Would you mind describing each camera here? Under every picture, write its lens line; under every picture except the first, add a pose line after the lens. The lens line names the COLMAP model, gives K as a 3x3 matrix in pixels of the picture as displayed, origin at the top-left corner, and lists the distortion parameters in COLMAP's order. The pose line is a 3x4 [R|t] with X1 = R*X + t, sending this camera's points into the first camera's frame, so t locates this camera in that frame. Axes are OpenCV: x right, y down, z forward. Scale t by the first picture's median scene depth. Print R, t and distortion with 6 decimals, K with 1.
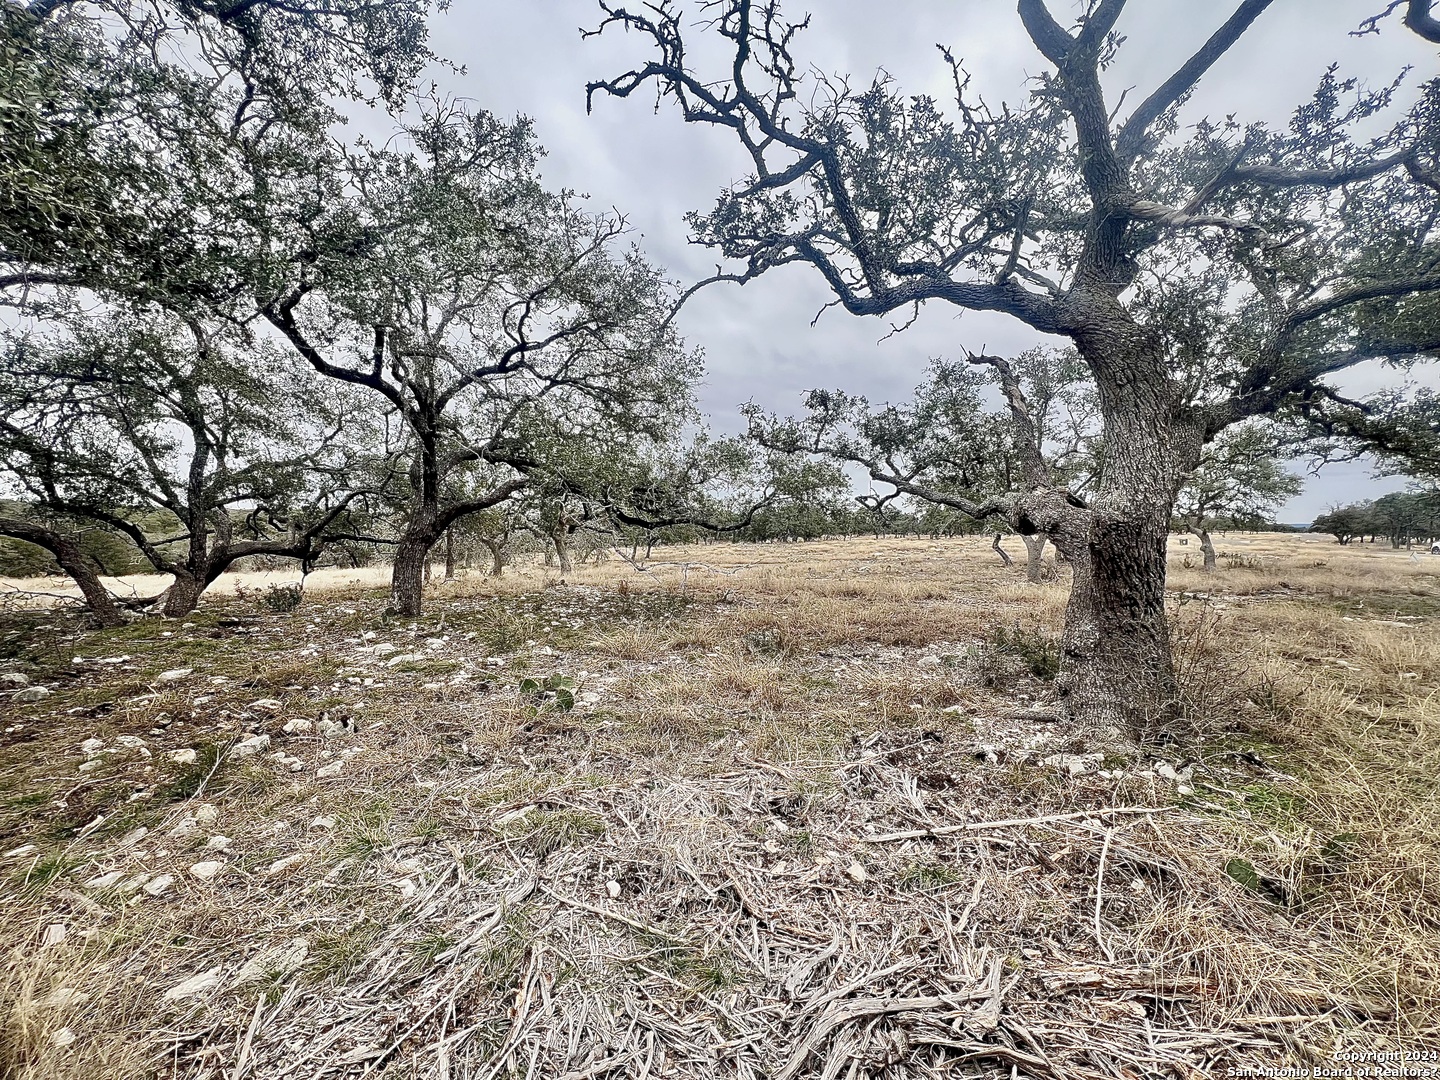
lens RADIAL K [[572.7, 0, 717.9], [0, 572.7, 536.0], [0, 0, 1]] dist [-0.000981, -0.000187]
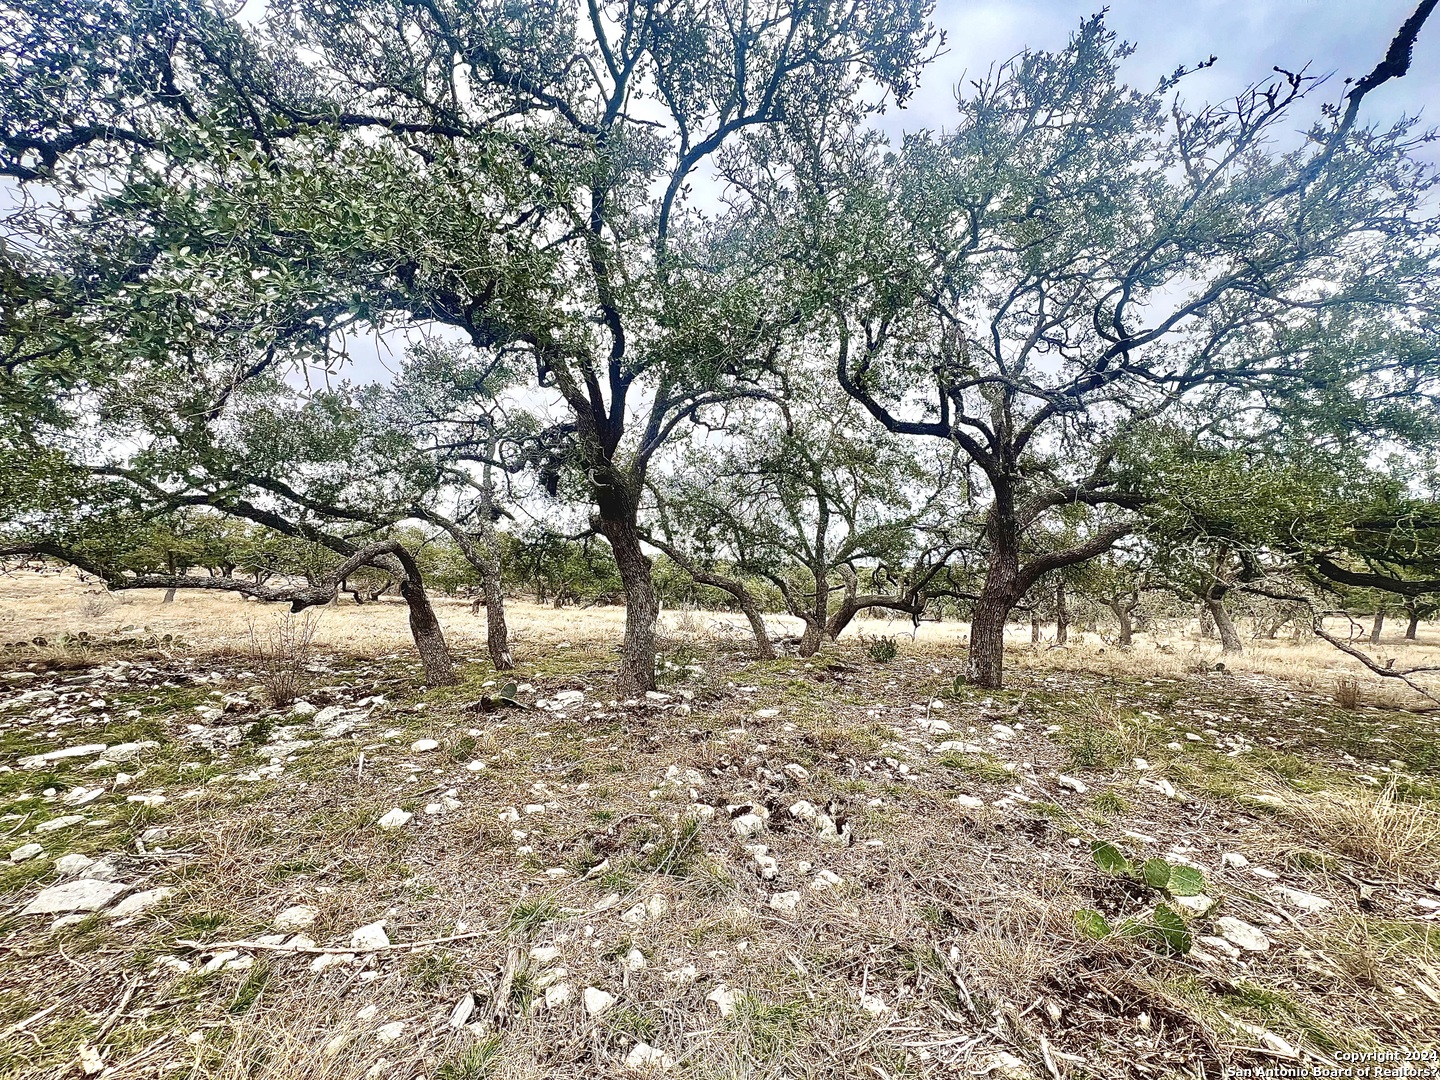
lens RADIAL K [[572.7, 0, 717.9], [0, 572.7, 536.0], [0, 0, 1]] dist [-0.000981, -0.000187]
pose [[0.540850, -0.056522, -0.839218, -0.014546], [-0.025430, 0.996185, -0.083483, -0.005778], [0.840734, 0.066493, 0.537349, 0.149570]]
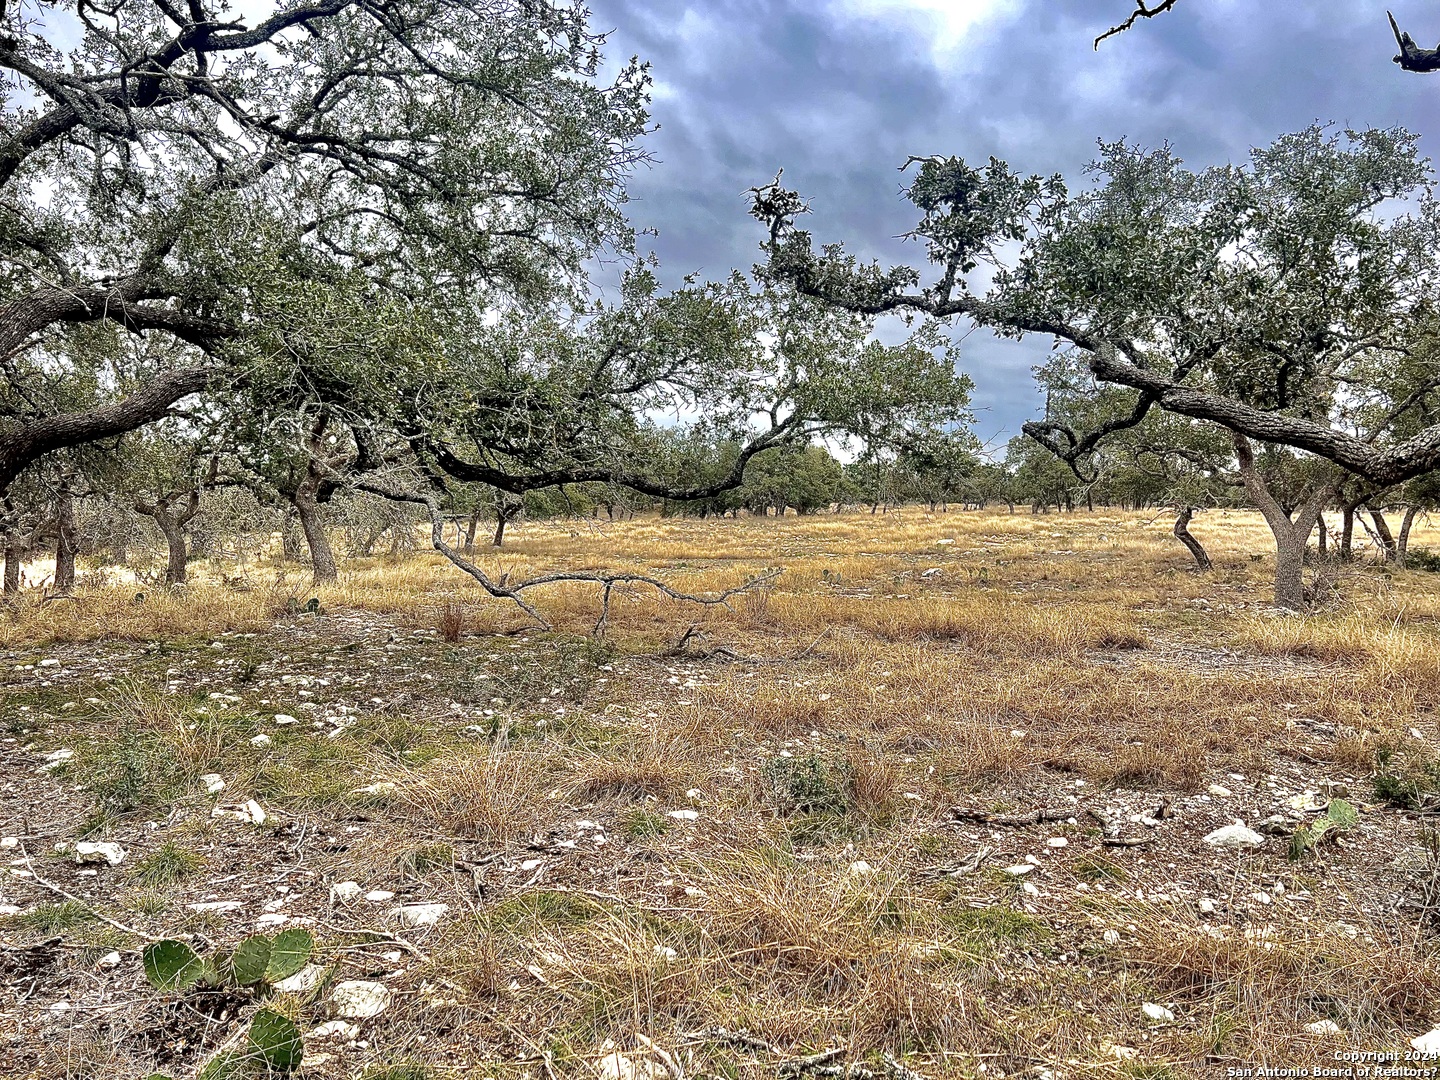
lens RADIAL K [[1076.7, 0, 720.0], [0, 1076.7, 540.0], [0, 0, 1]] dist [0.039703, -0.038198]
pose [[0.996335, 0.009804, 0.084973, -0.032221], [-0.012775, 0.999323, 0.034497, -0.006231], [-0.084577, -0.035457, 0.995786, 0.165448]]
